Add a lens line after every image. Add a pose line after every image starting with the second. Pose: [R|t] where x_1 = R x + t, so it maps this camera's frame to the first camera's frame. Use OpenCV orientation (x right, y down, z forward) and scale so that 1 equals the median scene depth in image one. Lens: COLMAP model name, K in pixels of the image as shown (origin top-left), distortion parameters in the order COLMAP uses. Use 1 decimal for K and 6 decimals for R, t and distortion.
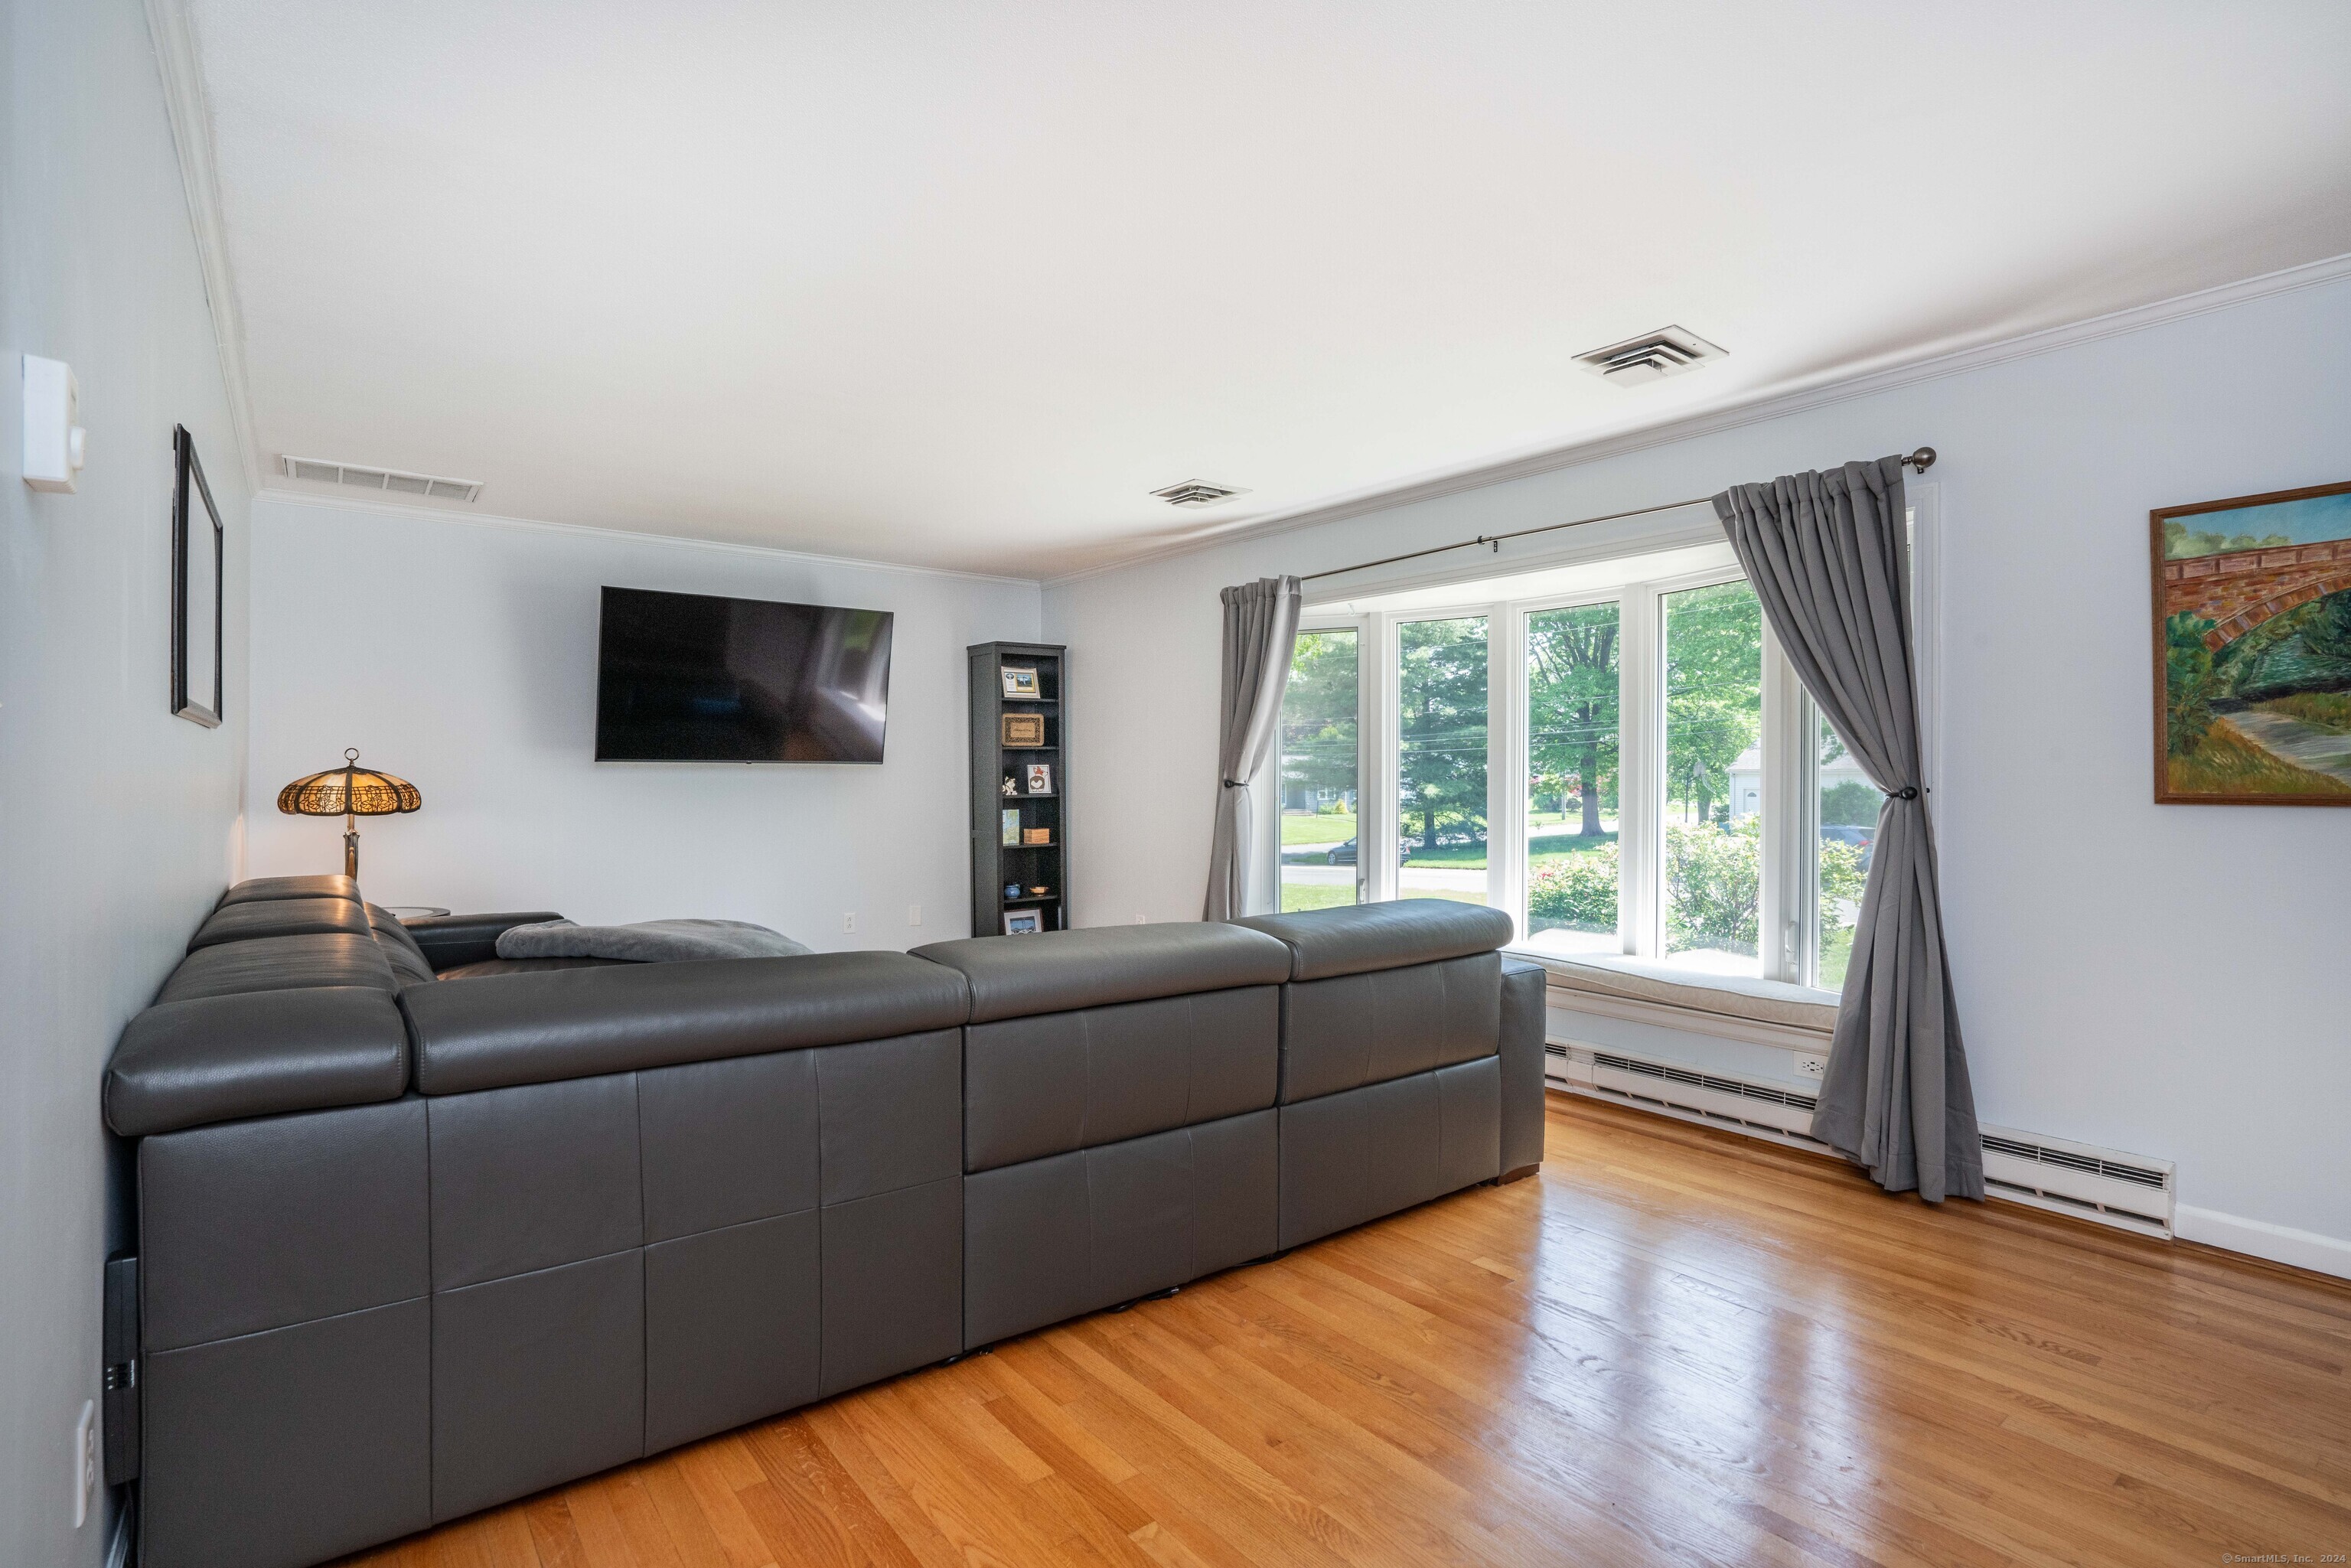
lens RADIAL K [[1137.6, 0, 1178.3], [0, 1137.6, 773.2], [0, 0, 1]] dist [-0.044475, 0.000970]
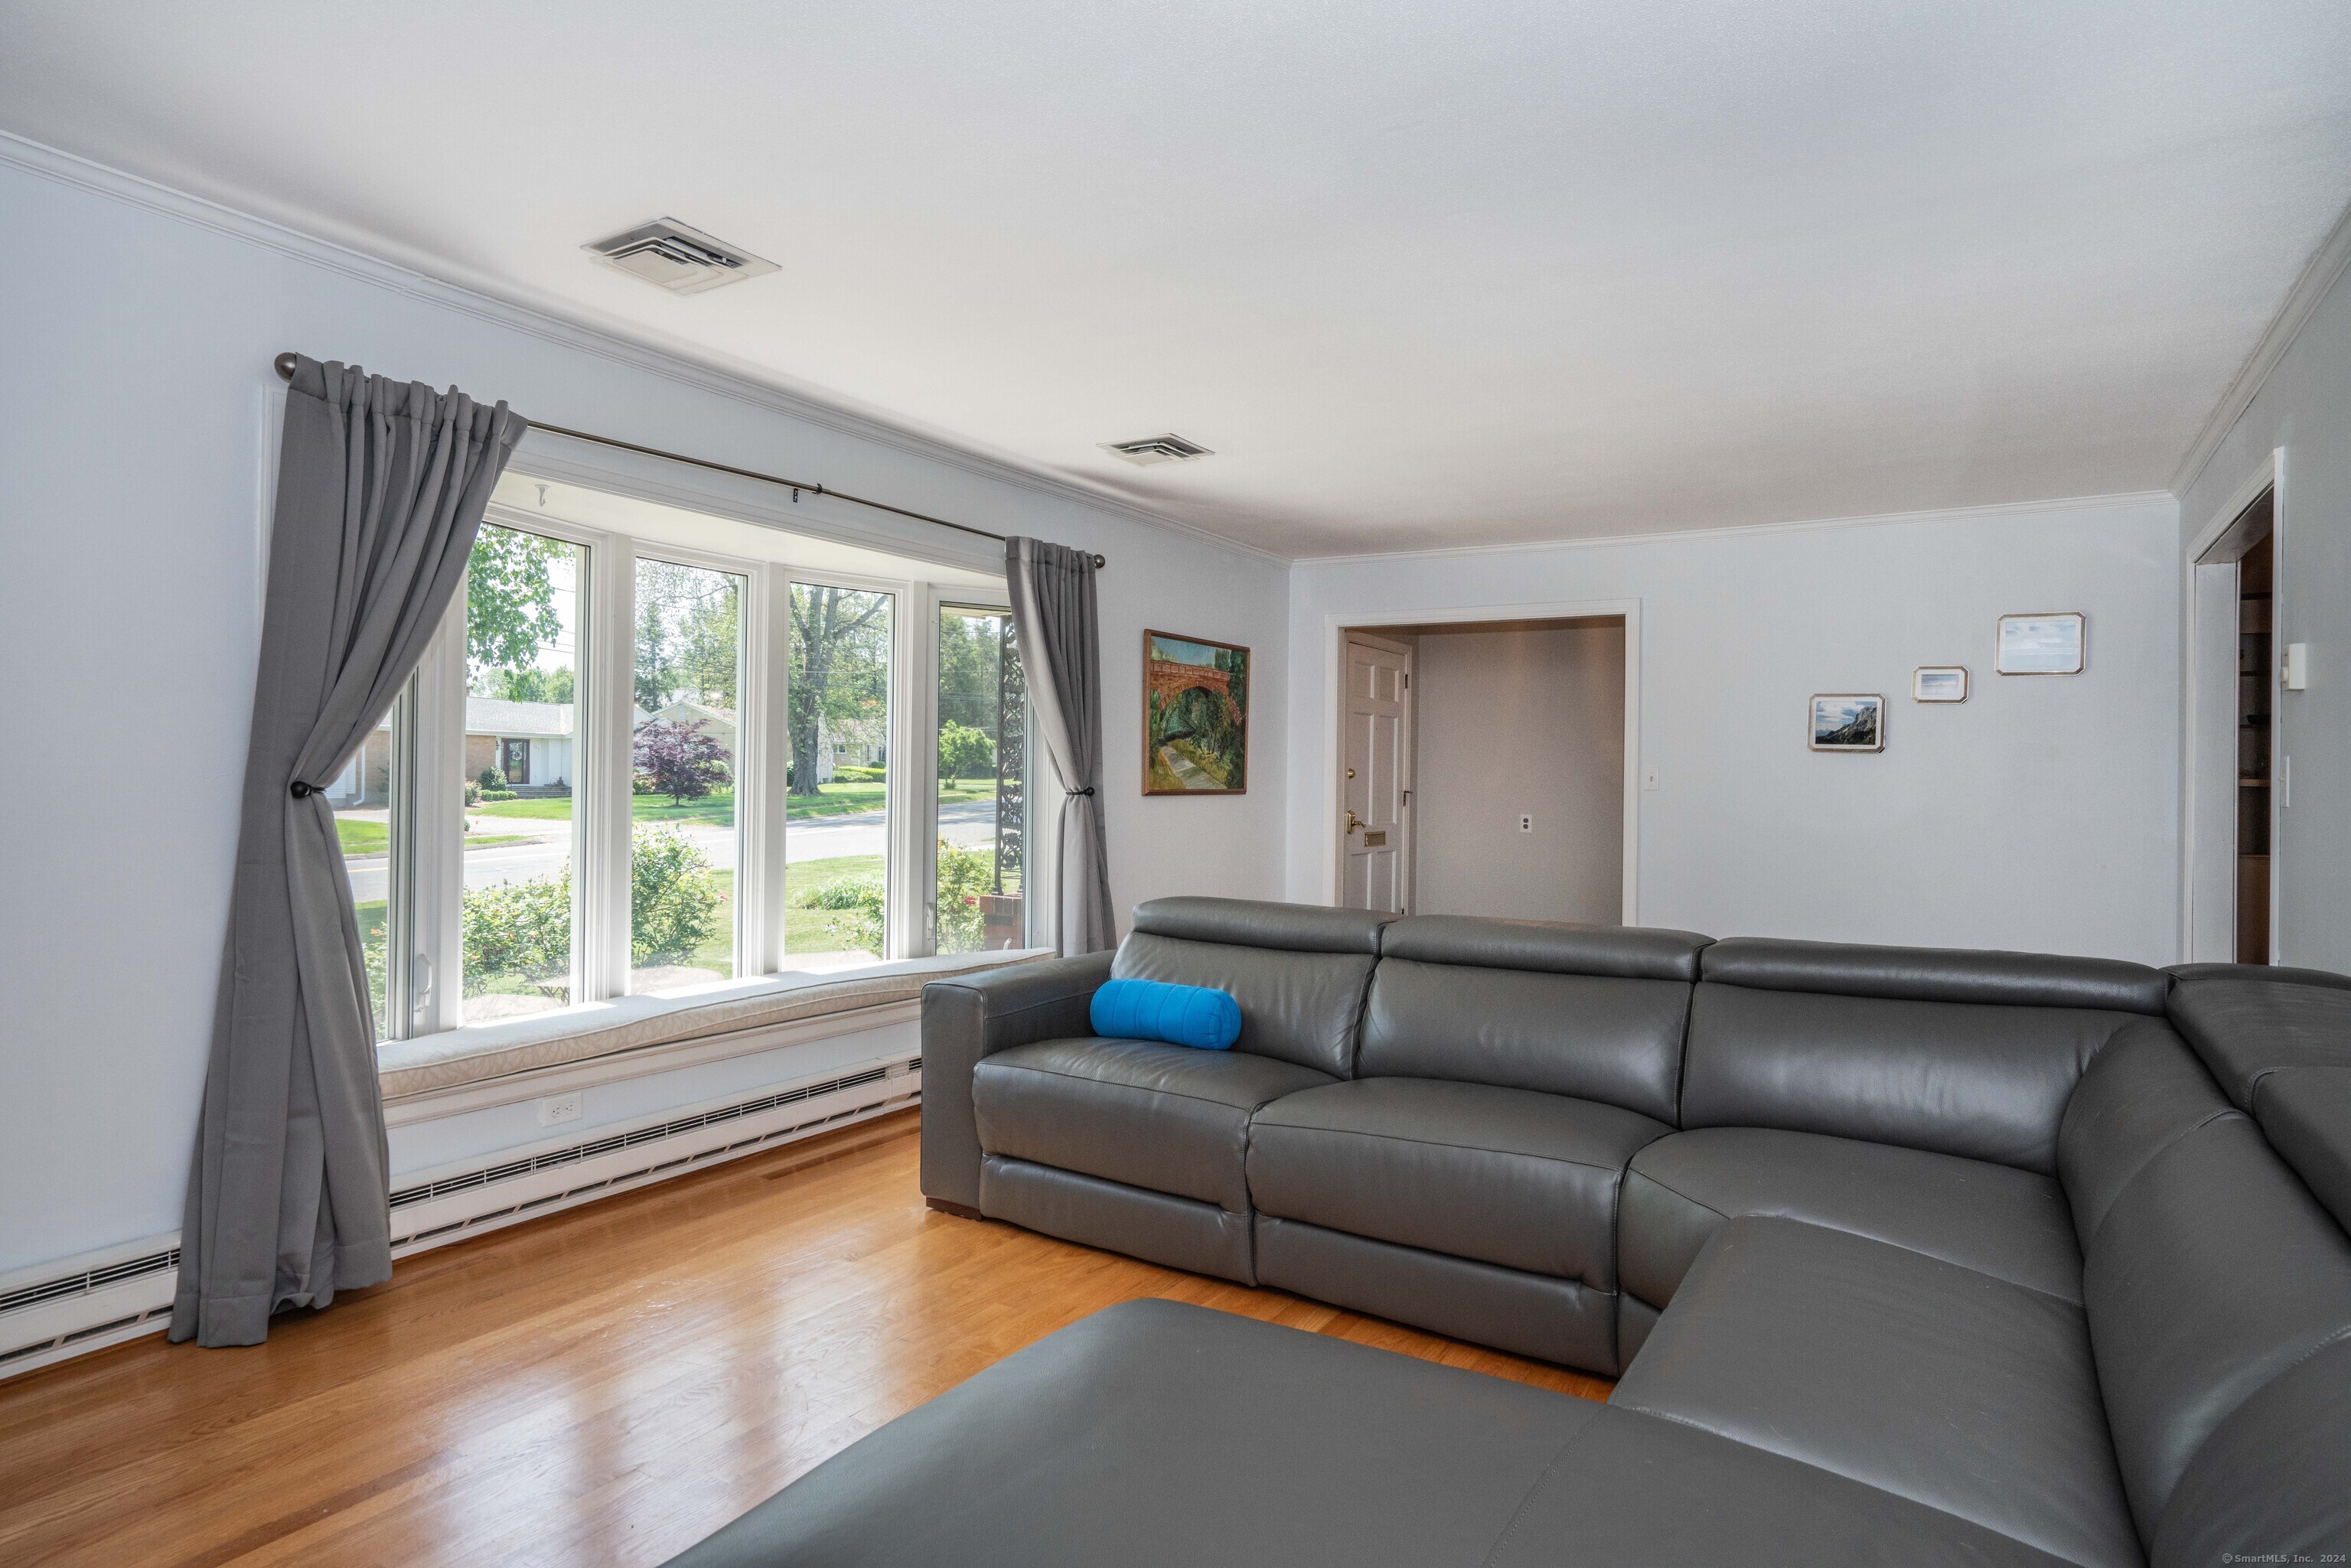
lens RADIAL K [[1299.7, 0, 1175.5], [0, 1299.7, 784.0], [0, 0, 1]] dist [-0.002950, 0.000447]
pose [[-0.331759, 0.019754, 0.943157, -1.035414], [0.016911, 0.999745, -0.014991, 0.038593], [-0.943213, 0.010976, -0.332009, 1.559506]]
